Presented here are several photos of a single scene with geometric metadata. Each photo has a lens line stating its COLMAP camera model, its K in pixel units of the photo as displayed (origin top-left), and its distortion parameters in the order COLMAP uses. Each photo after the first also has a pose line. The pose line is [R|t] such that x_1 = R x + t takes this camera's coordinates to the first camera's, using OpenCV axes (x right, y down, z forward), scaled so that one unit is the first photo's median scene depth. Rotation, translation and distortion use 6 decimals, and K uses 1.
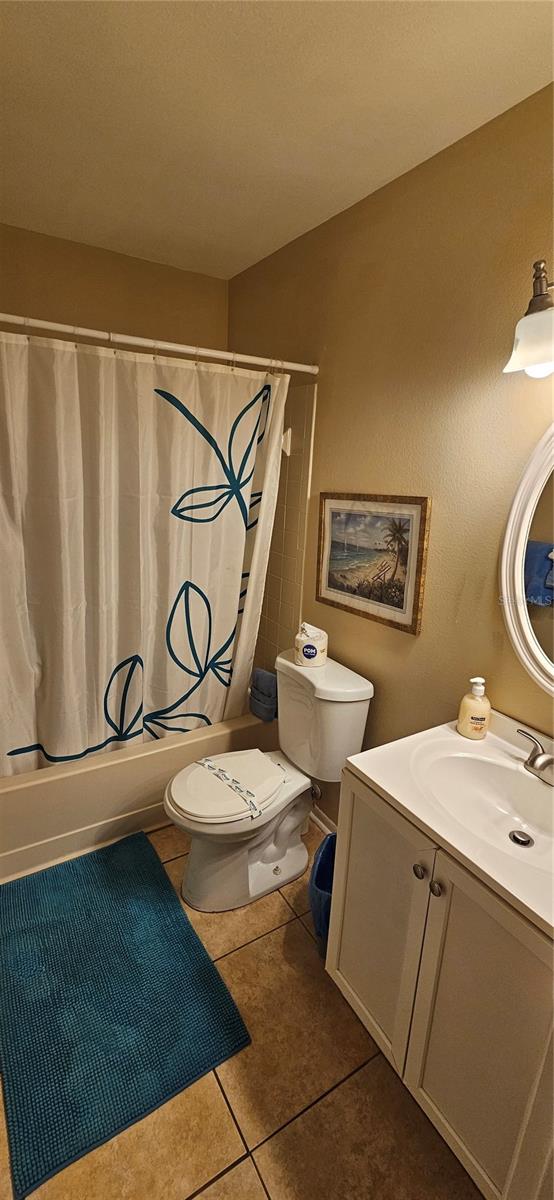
lens RADIAL K [[496.2, 0, 263.4], [0, 496.2, 596.8], [0, 0, 1]] dist [0.000157, 0.000323]
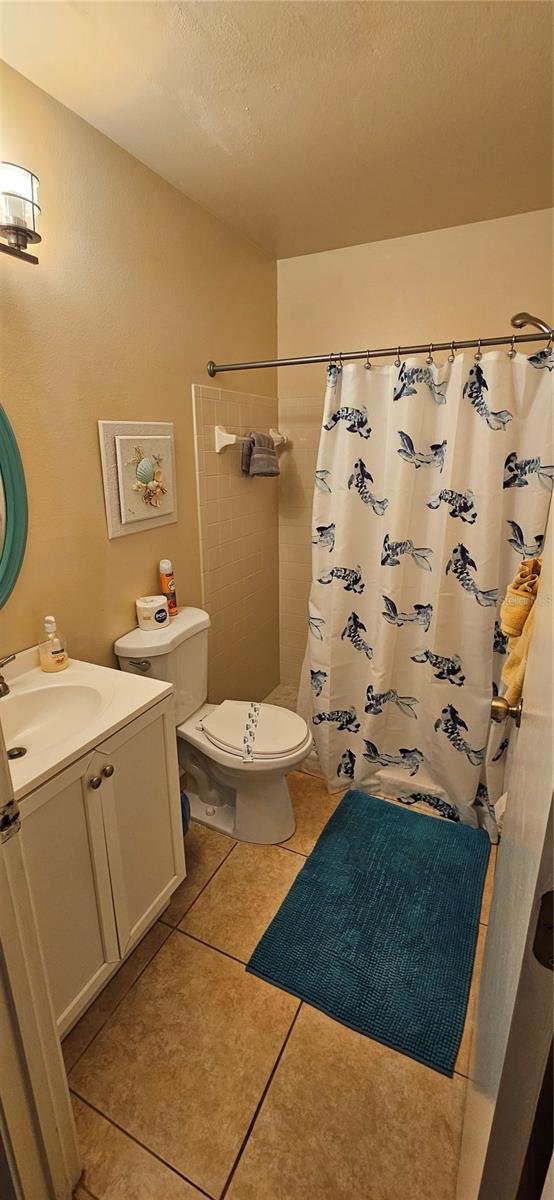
lens RADIAL K [[496.2, 0, 263.4], [0, 496.2, 596.8], [0, 0, 1]] dist [0.000157, 0.000323]
pose [[-0.530818, -0.286282, 0.797668, -0.572914], [0.175518, 0.883675, 0.433950, -0.231795], [-0.829111, 0.370354, -0.418823, 0.867673]]
